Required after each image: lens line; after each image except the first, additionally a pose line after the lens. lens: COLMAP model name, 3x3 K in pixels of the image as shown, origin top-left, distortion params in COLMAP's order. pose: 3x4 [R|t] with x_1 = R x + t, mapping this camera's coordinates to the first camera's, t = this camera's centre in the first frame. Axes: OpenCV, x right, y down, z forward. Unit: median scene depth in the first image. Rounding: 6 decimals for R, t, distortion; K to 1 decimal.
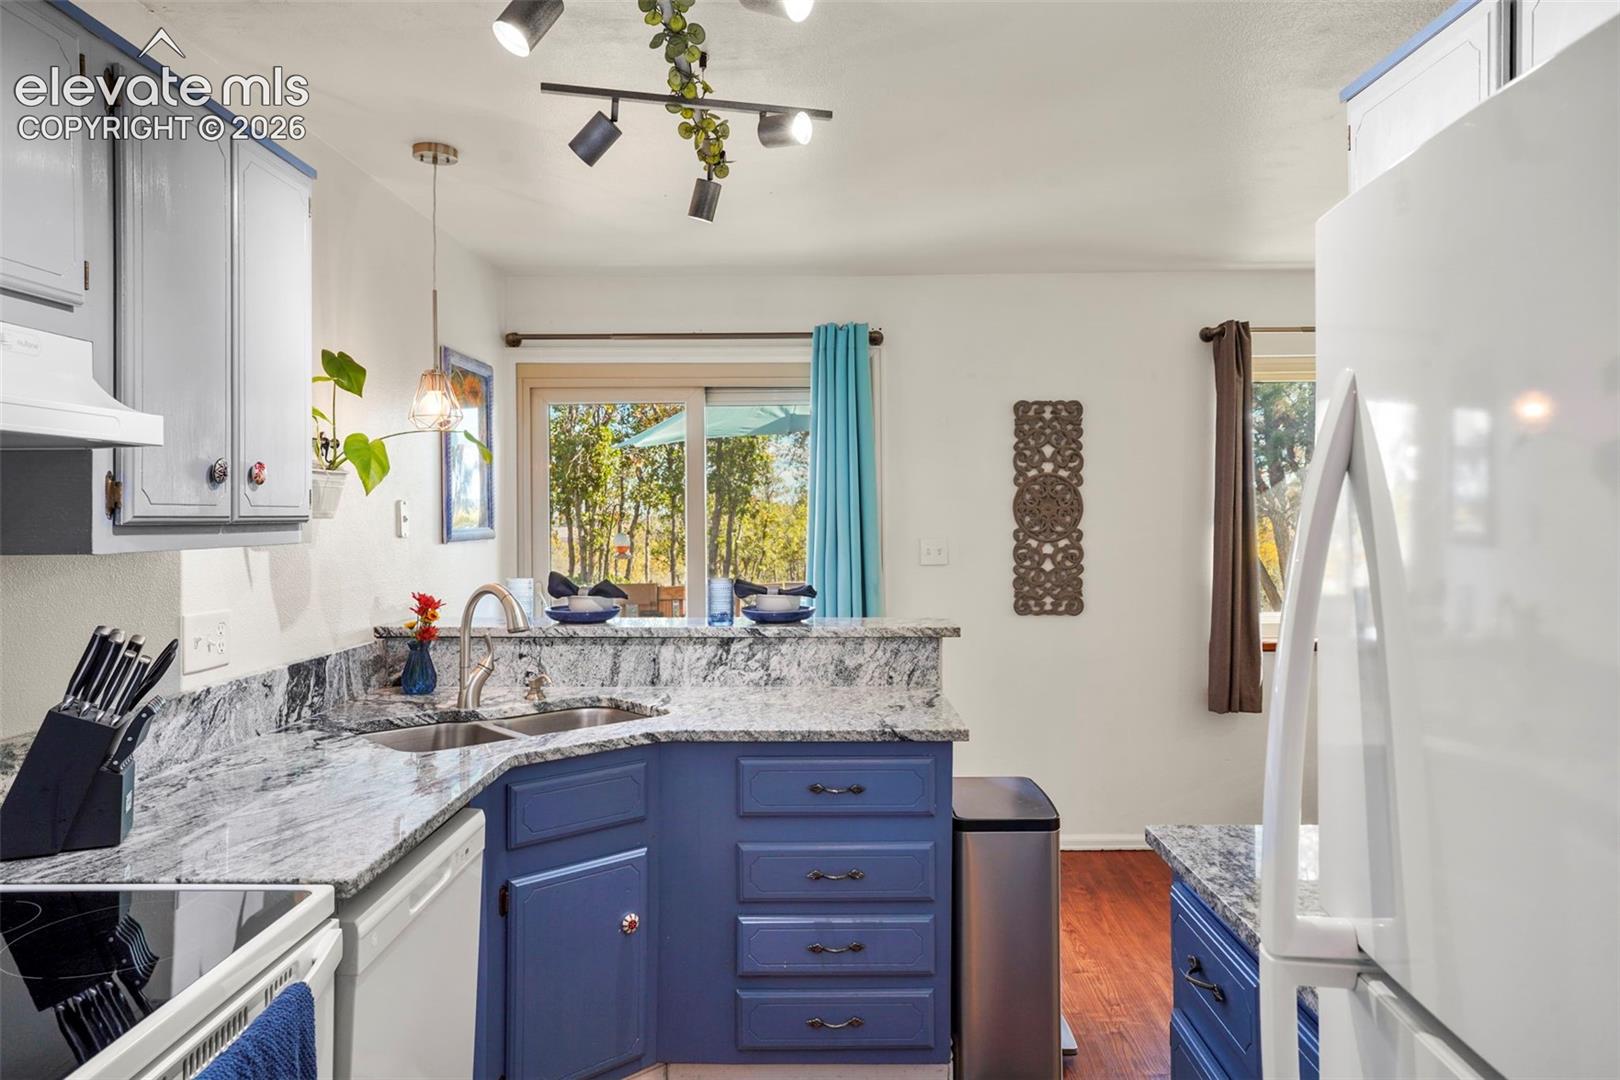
lens RADIAL K [[1120.5, 0, 785.8], [0, 1120.5, 495.7], [0, 0, 1]] dist [0.003030, 0.002419]
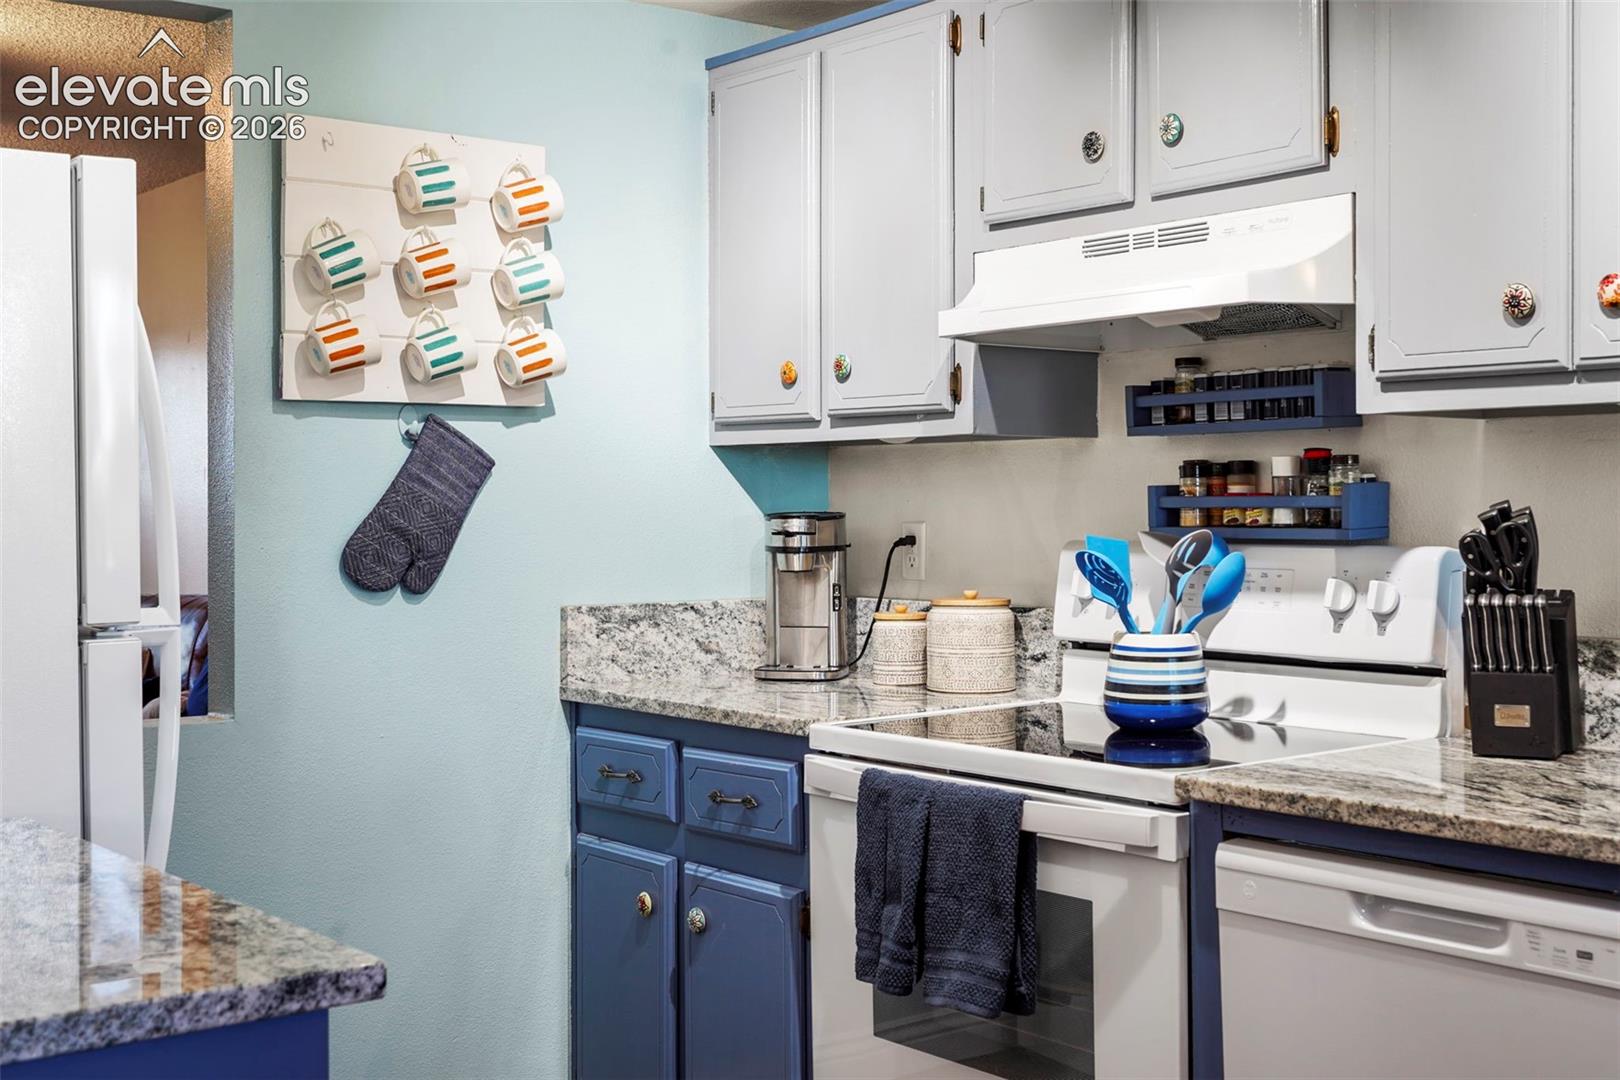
lens RADIAL K [[1928.4, 0, 808.0], [0, 1928.4, 510.6], [0, 0, 1]] dist [-0.007134, -0.022345]
pose [[-0.775106, 0.007394, -0.631788, 0.274766], [0.014673, 0.999873, -0.006300, 0.048653], [0.631660, -0.014153, -0.775116, 0.693642]]
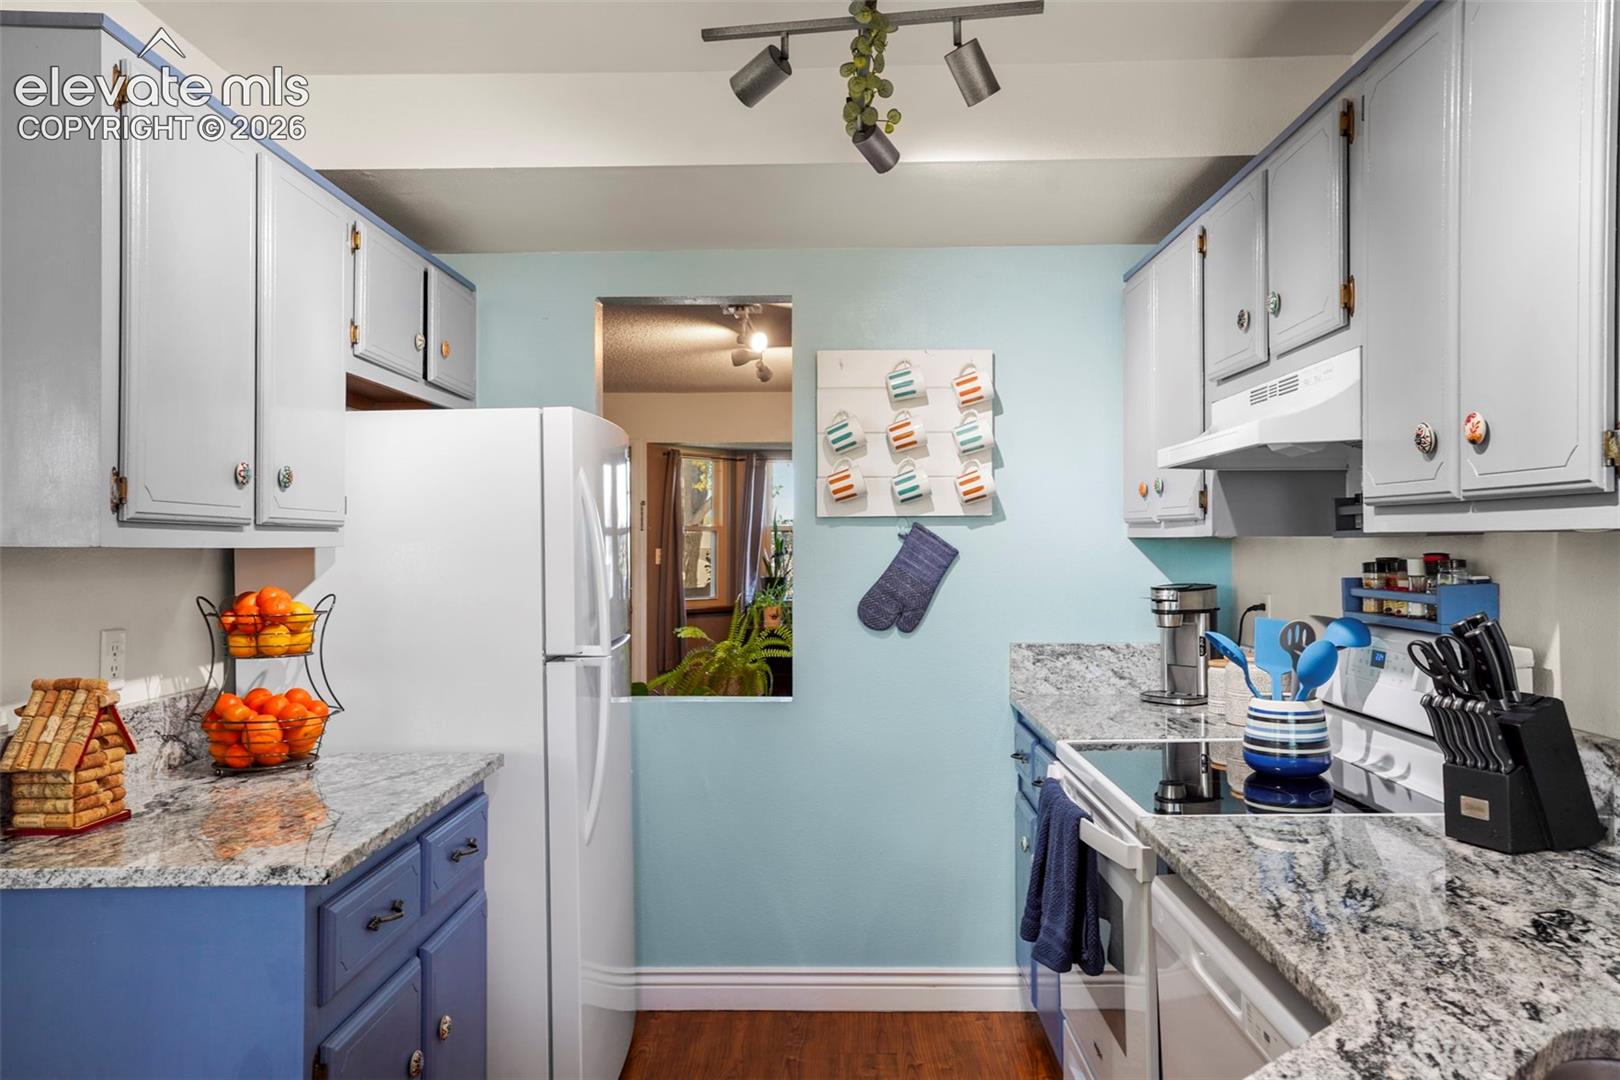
lens RADIAL K [[1176.1, 0, 810.0], [0, 1176.1, 540.0], [0, 0, 1]] dist [0.013677, 0.005494]
pose [[-0.999947, 0.006497, -0.007936, -0.016441], [0.006624, 0.999849, -0.016063, 0.026609], [0.007831, -0.016115, -0.999839, 0.768064]]
